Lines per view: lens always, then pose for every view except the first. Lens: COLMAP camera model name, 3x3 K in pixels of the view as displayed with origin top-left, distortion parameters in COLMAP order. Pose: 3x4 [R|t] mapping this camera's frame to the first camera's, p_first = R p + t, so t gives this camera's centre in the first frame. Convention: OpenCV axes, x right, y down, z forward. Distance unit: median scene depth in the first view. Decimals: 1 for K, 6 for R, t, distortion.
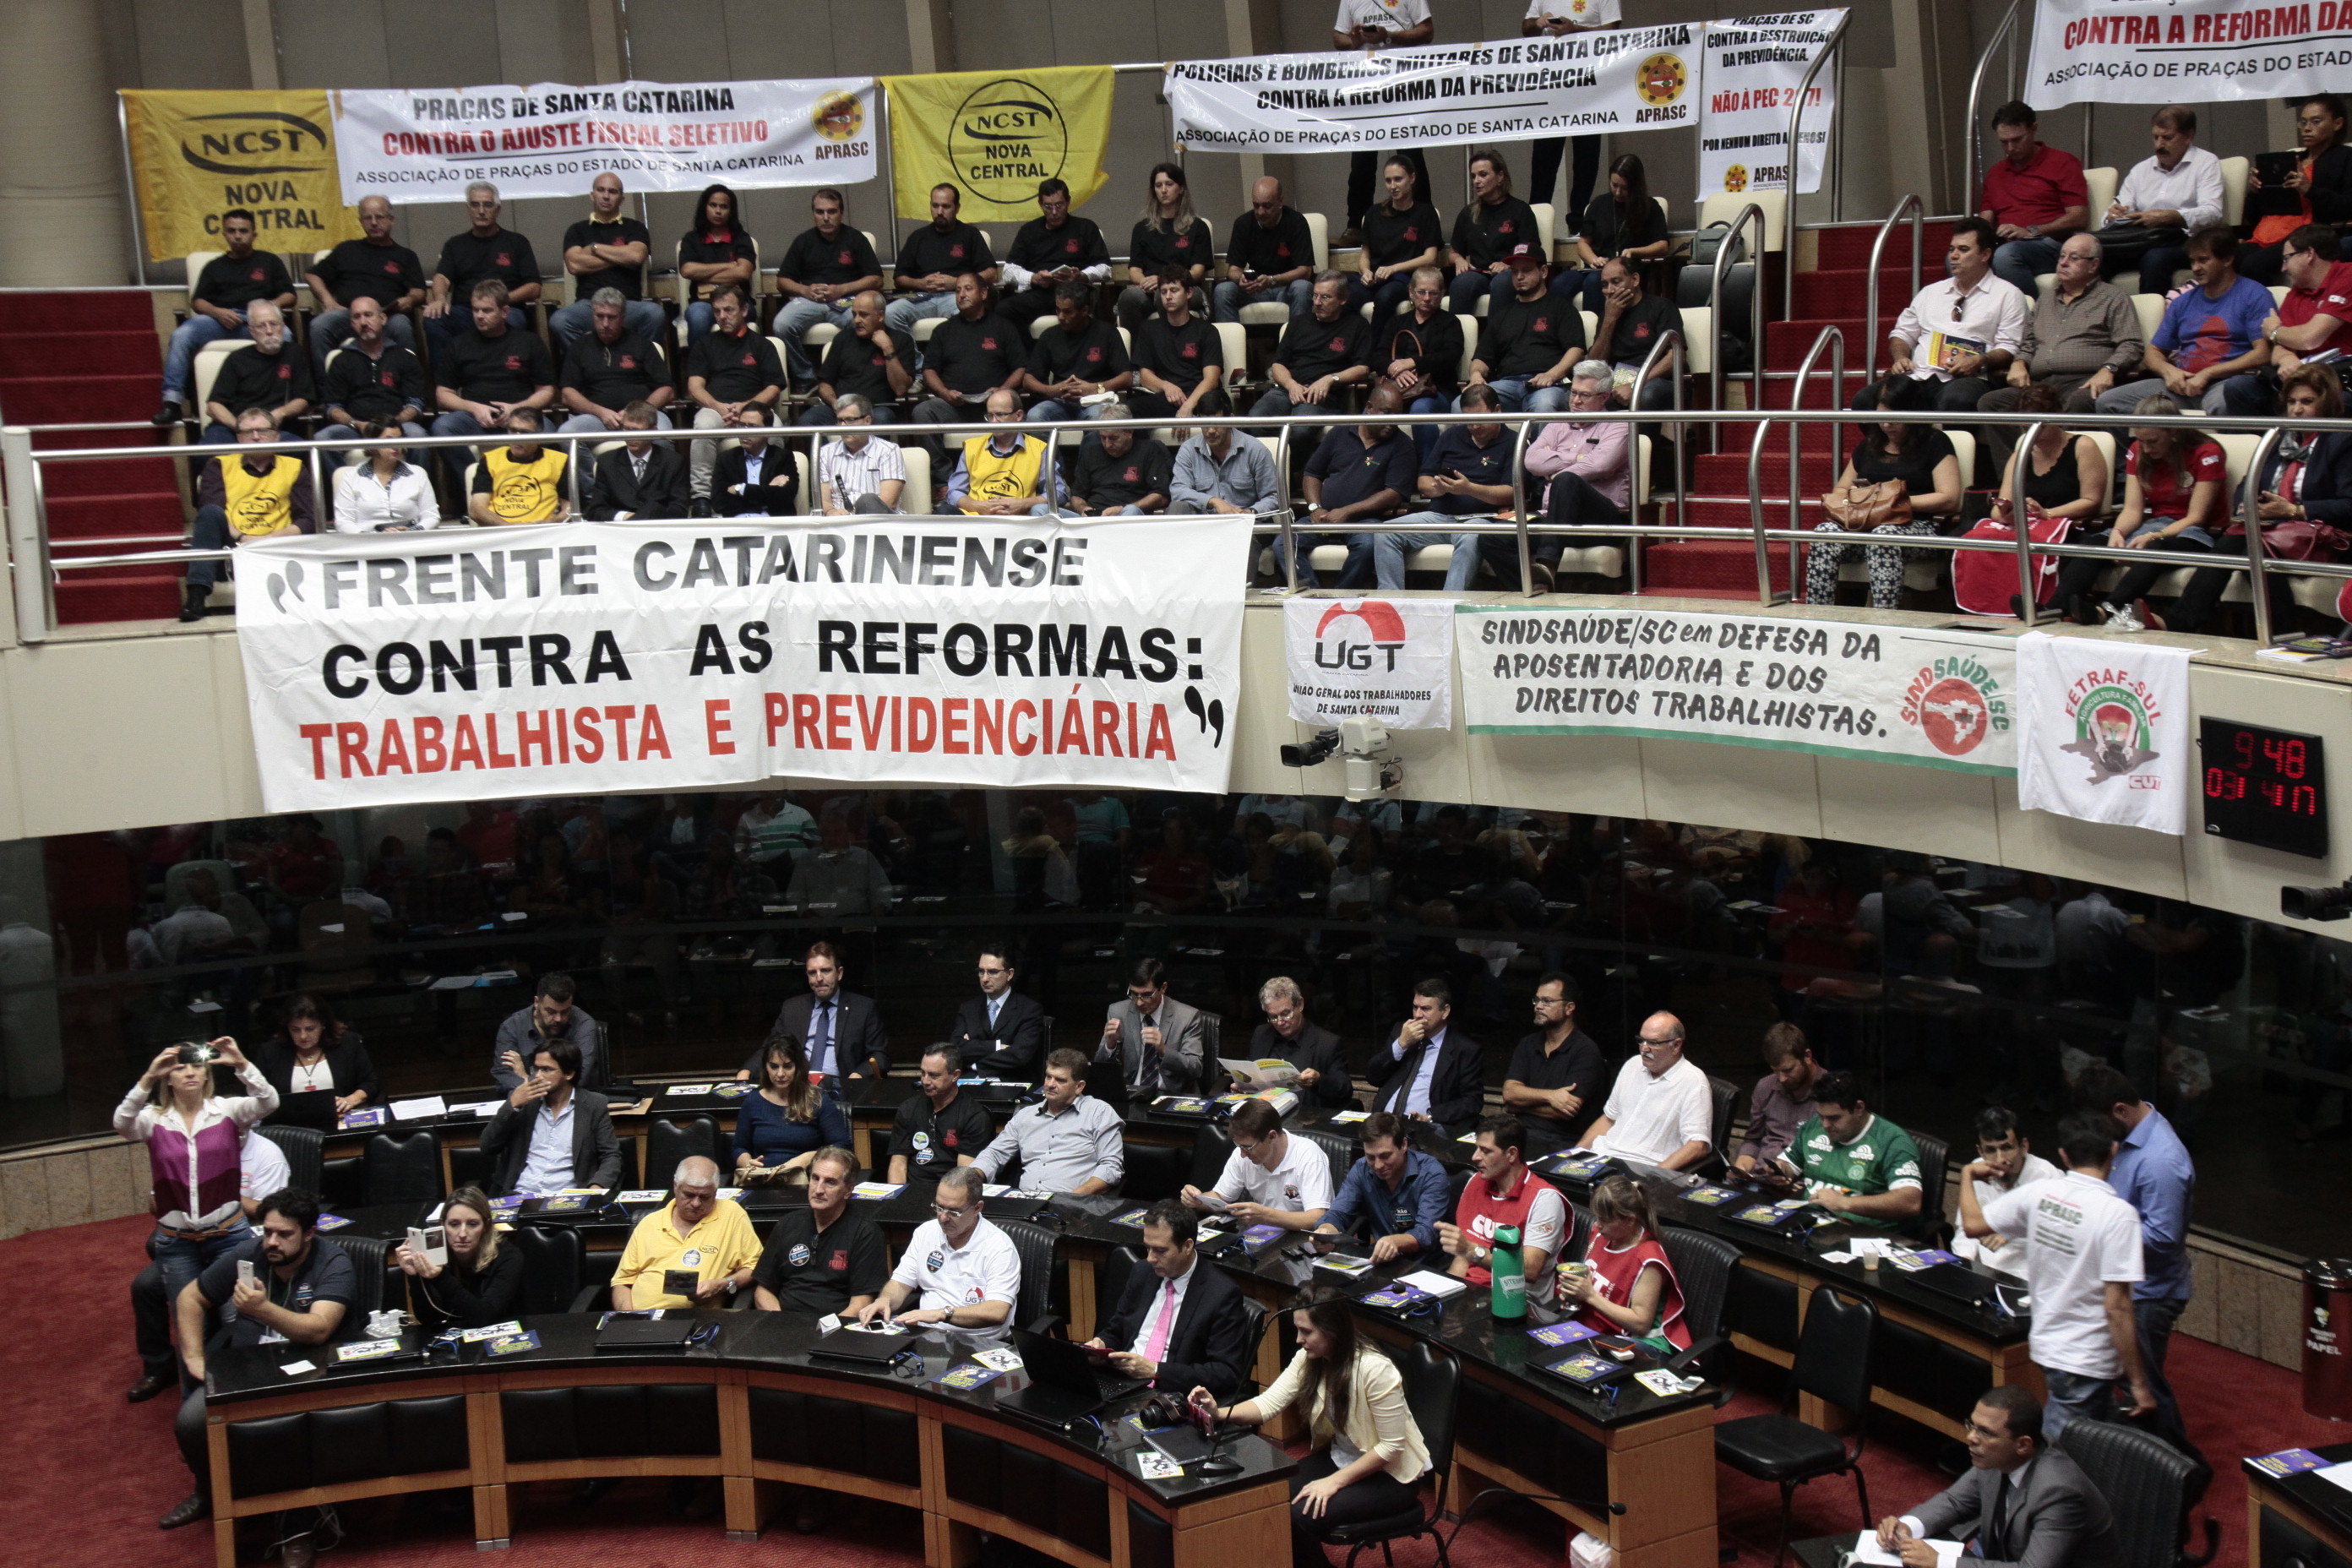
lens RADIAL K [[2873.7, 0, 1176.0], [0, 2873.7, 784.0], [0, 0, 1]] dist [0.101091, 0.059339]
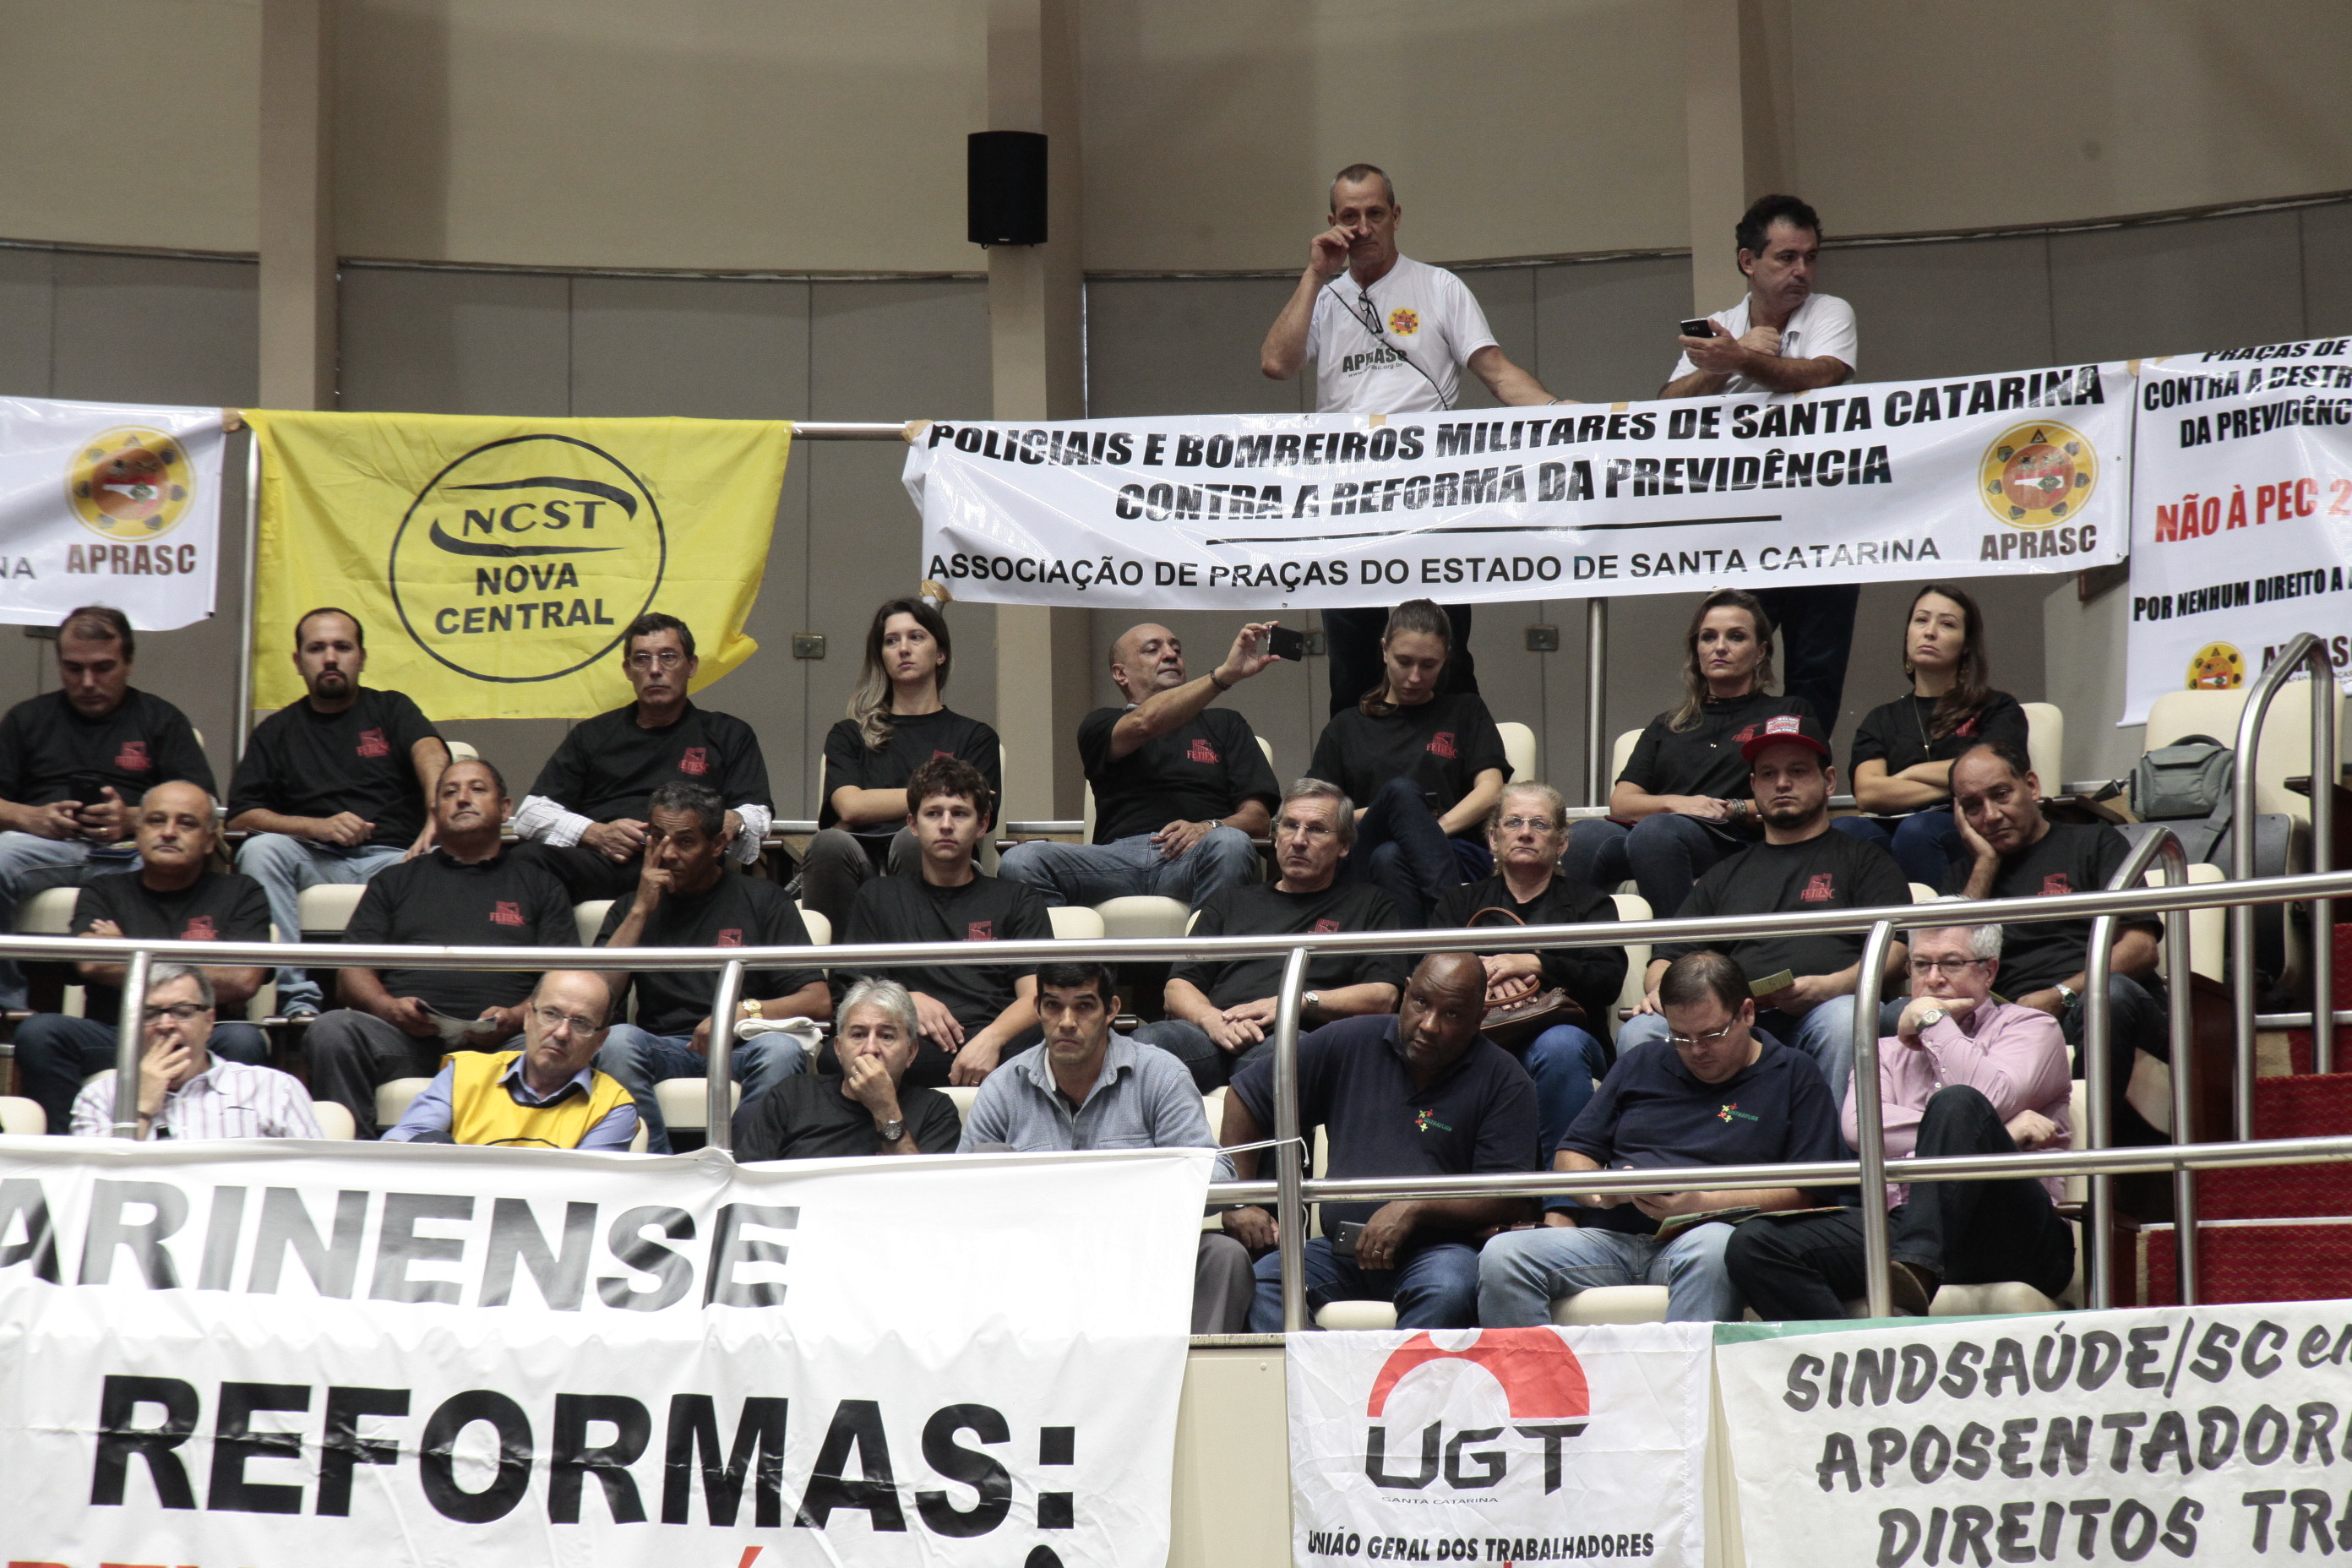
lens RADIAL K [[6602.0, 0, 1196.4], [0, 6602.0, 790.9], [0, 0, 1]] dist [0.609482, 1.014419]
pose [[0.987704, 0.087213, 0.129749, -0.102940], [-0.035171, 0.932619, -0.359144, 0.200339], [-0.152329, 0.350165, 0.924219, 0.077028]]
